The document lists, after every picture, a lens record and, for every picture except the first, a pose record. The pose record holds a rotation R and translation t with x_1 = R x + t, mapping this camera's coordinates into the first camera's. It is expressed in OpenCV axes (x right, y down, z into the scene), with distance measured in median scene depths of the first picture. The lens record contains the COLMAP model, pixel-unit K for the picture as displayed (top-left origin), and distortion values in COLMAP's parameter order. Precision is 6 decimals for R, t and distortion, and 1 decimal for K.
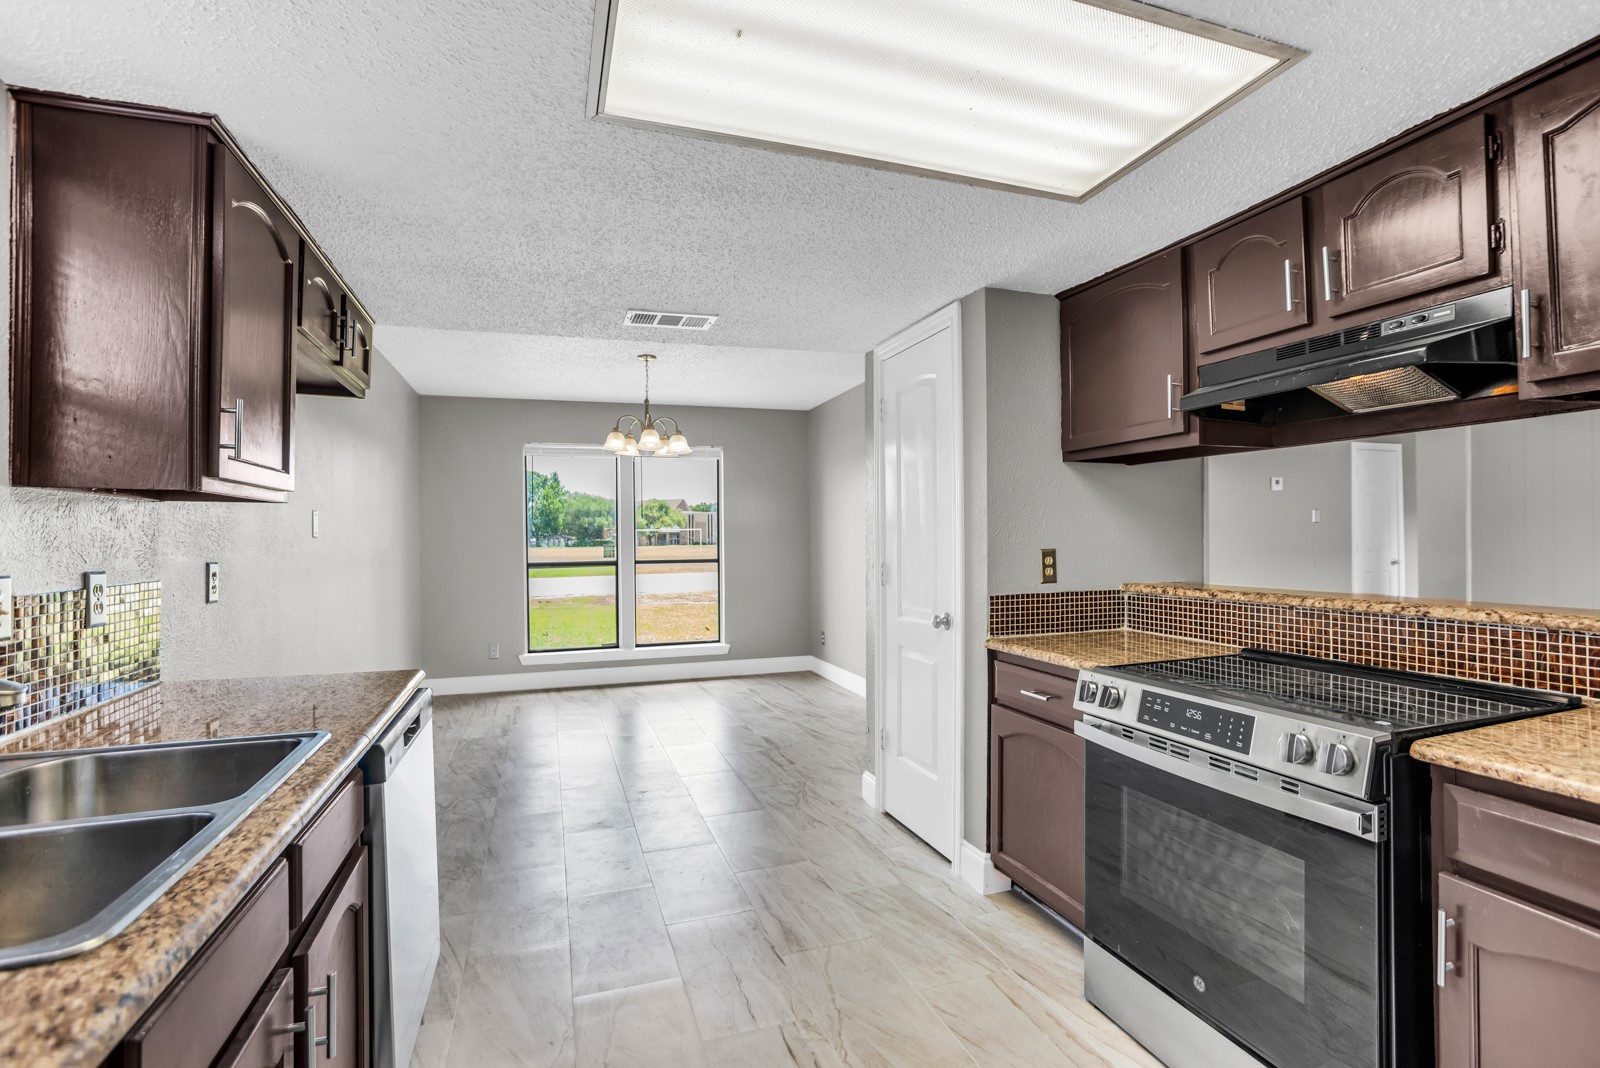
lens RADIAL K [[756.2, 0, 805.0], [0, 756.2, 529.9], [0, 0, 1]] dist [-0.041775, 0.001276]
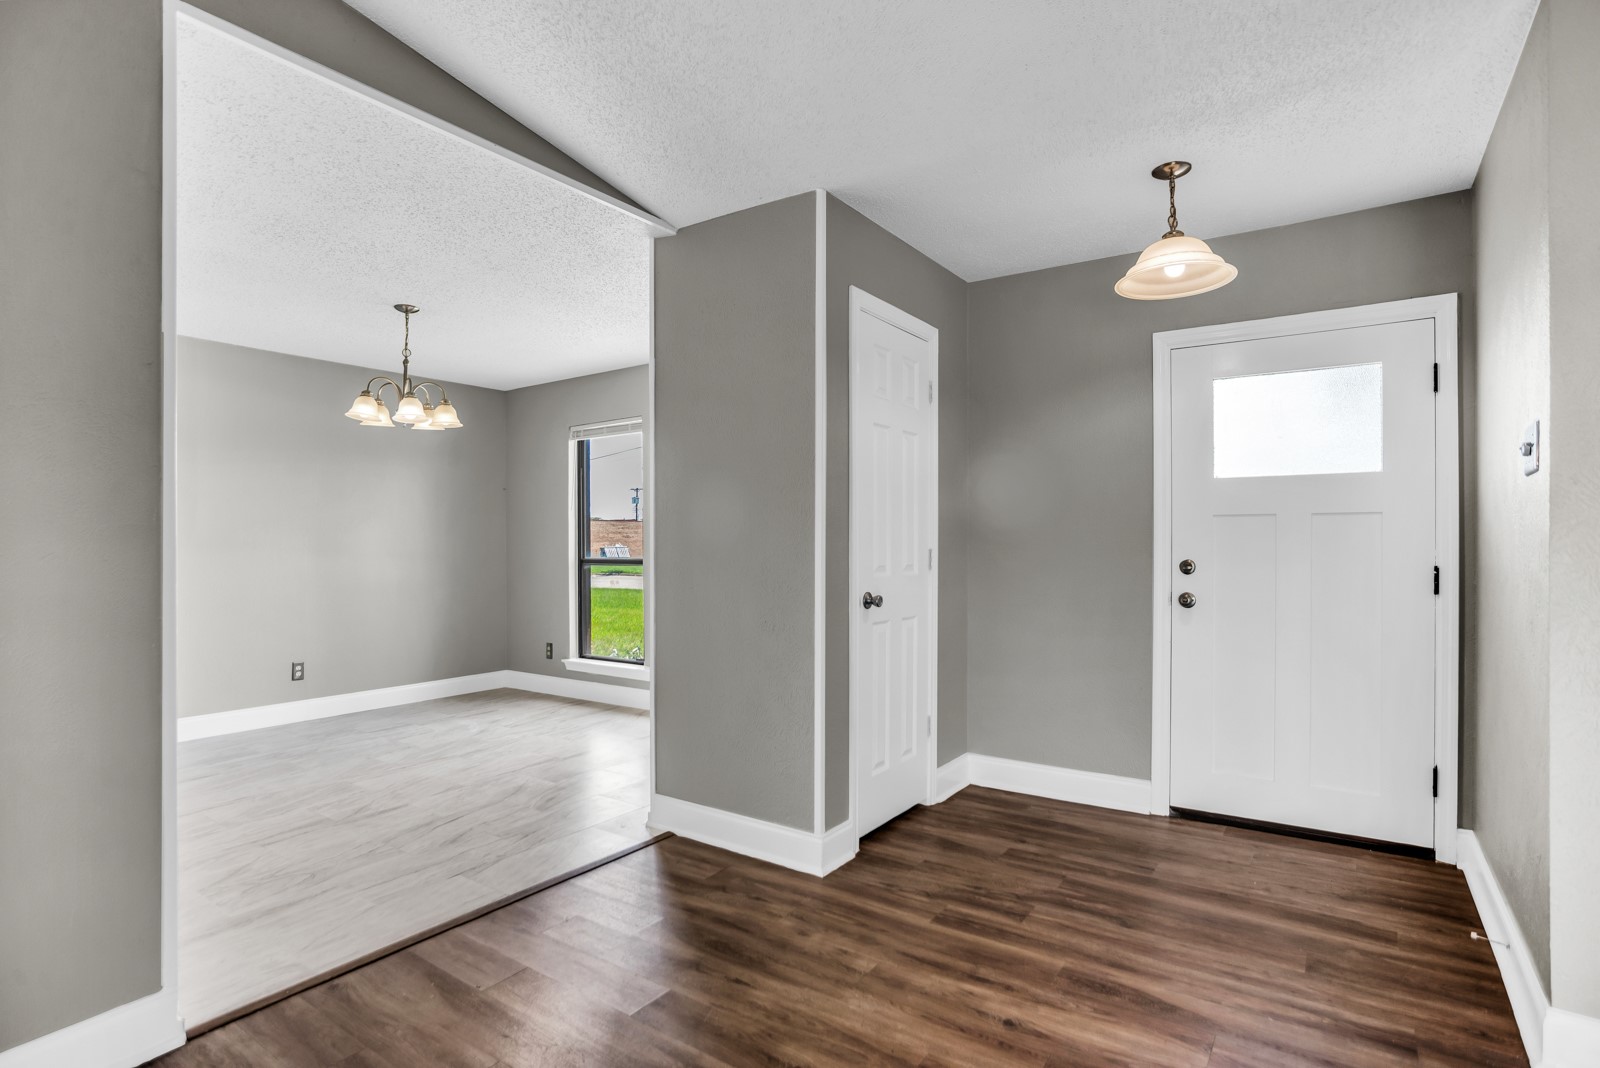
lens RADIAL K [[796.1, 0, 788.0], [0, 796.1, 547.3], [0, 0, 1]] dist [-0.034313, 0.000684]
pose [[0.586215, 0.010480, -0.810088, 1.660284], [0.006119, 0.999831, 0.017363, 0.040405], [0.810132, -0.015135, 0.586052, 1.874516]]
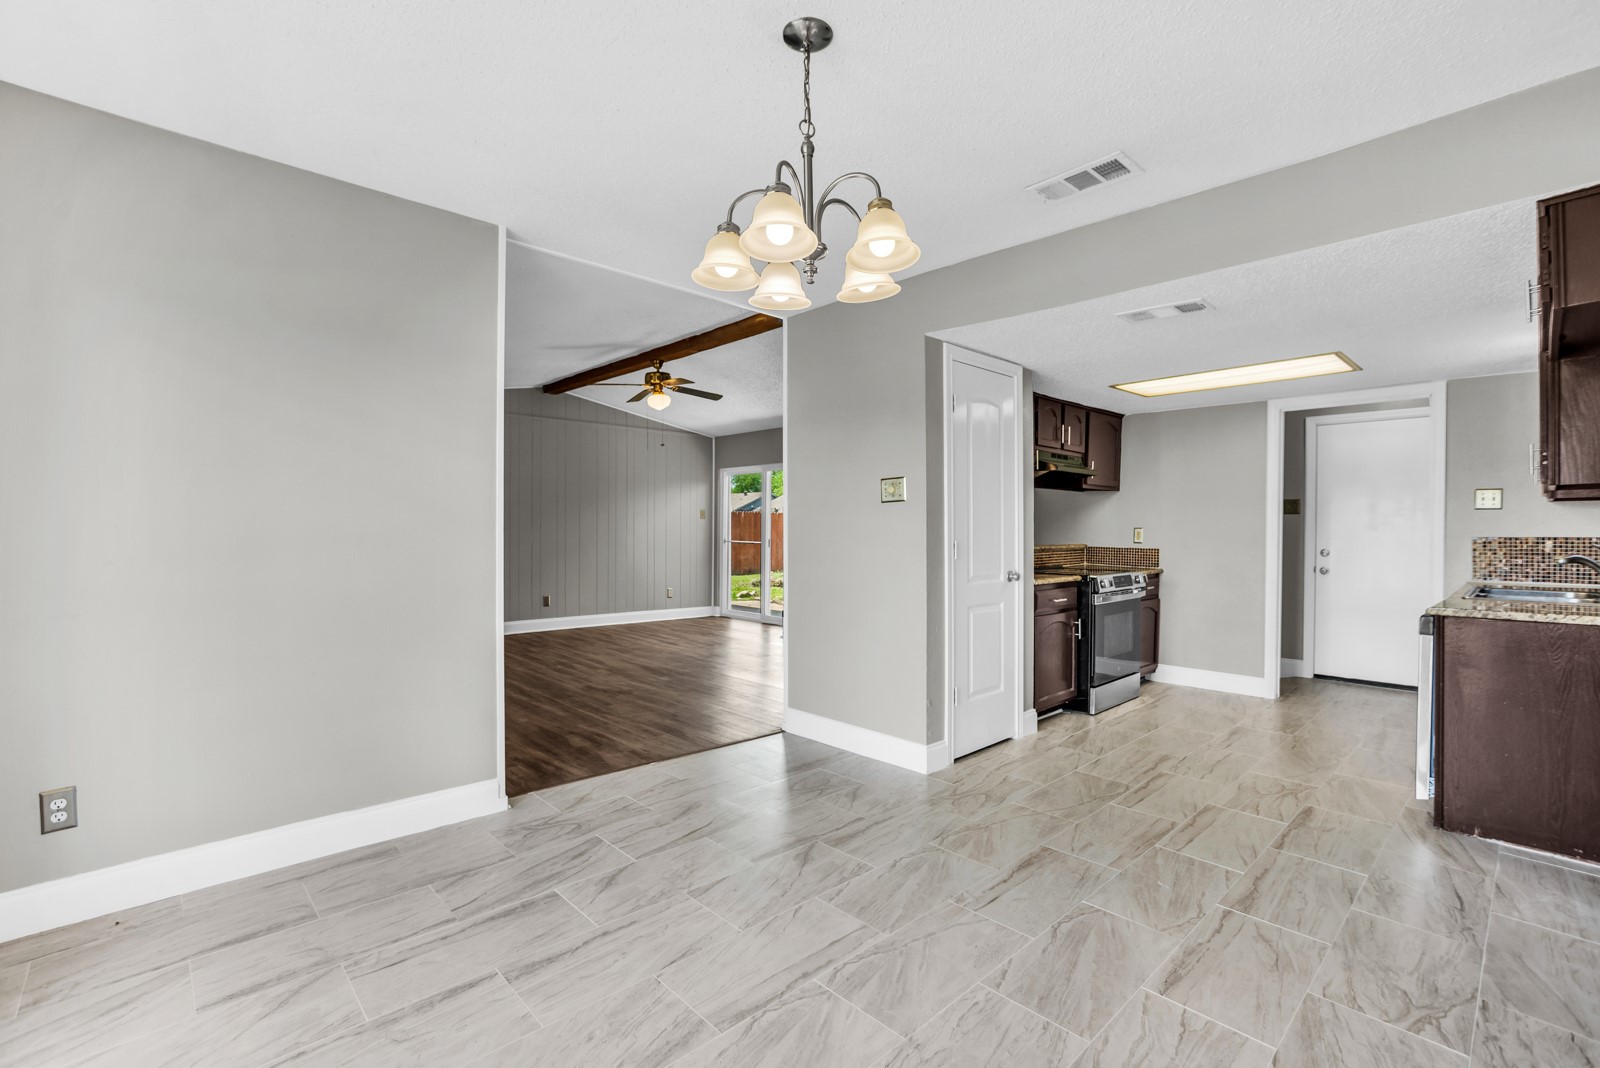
lens RADIAL K [[717.1, 0, 800.0], [0, 717.1, 534.0], [0, 0, 1]] dist [-0.022534, 0.000225]
pose [[-0.415322, 0.001053, 0.909674, -1.217998], [-0.009270, 0.999943, -0.005390, 0.065728], [-0.909627, -0.010672, -0.415288, 2.603530]]
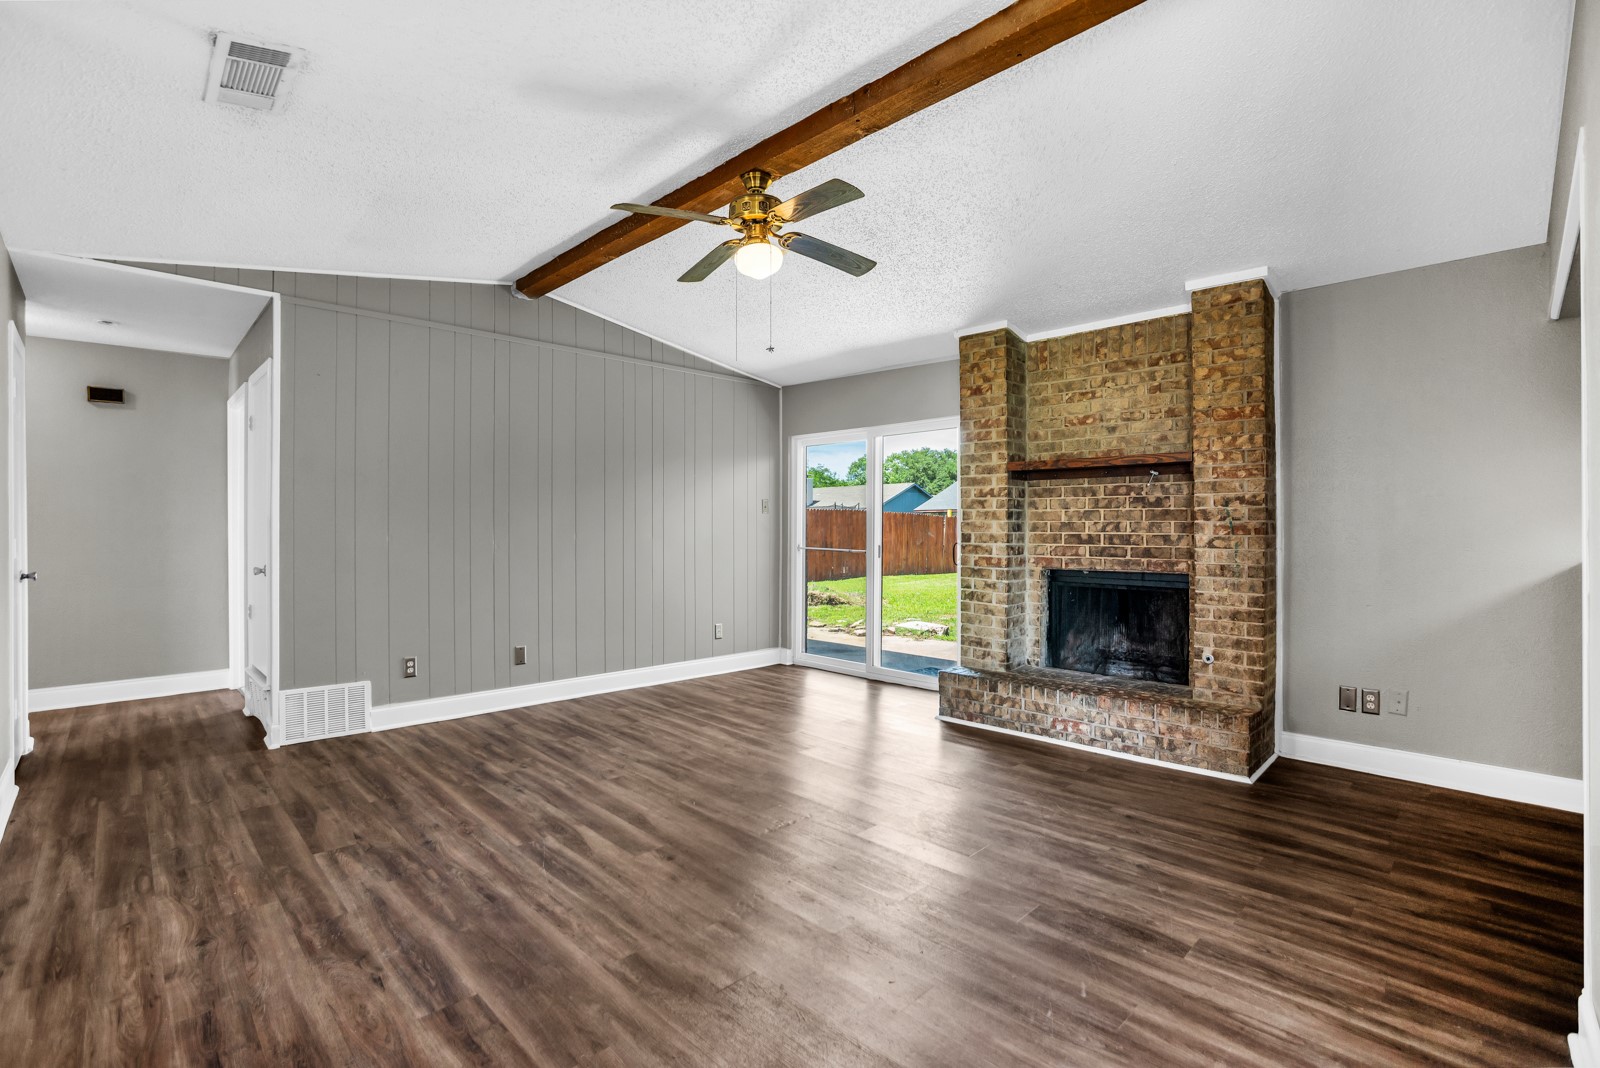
lens RADIAL K [[729.8, 0, 804.6], [0, 729.8, 529.7], [0, 0, 1]] dist [-0.077795, 0.026258]
pose [[-0.443036, 0.006190, 0.896482, 0.456037], [-0.005978, 0.999934, -0.009859, 0.048759], [-0.896484, -0.009728, -0.442970, 2.446487]]
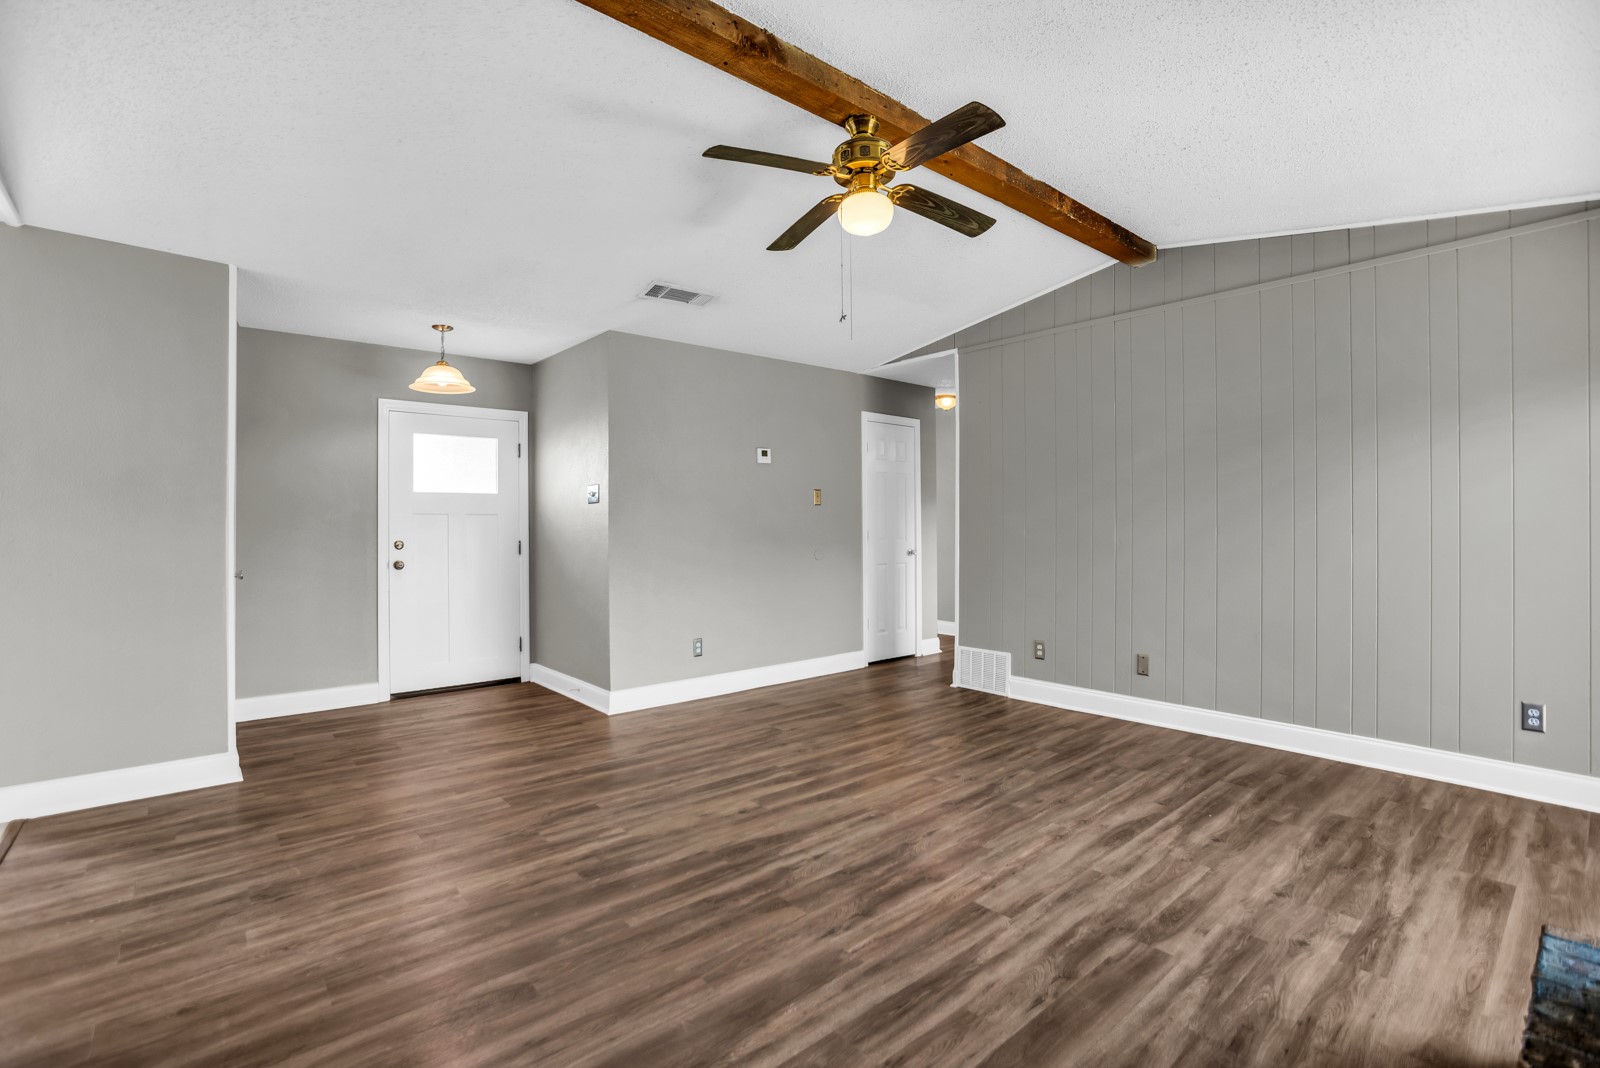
lens RADIAL K [[729.8, 0, 804.6], [0, 729.8, 529.7], [0, 0, 1]] dist [-0.077795, 0.026258]
pose [[0.925488, 0.000061, 0.378777, 1.213361], [-0.004739, 0.999924, 0.011419, 0.029417], [-0.378747, -0.012363, 0.925417, 0.804822]]
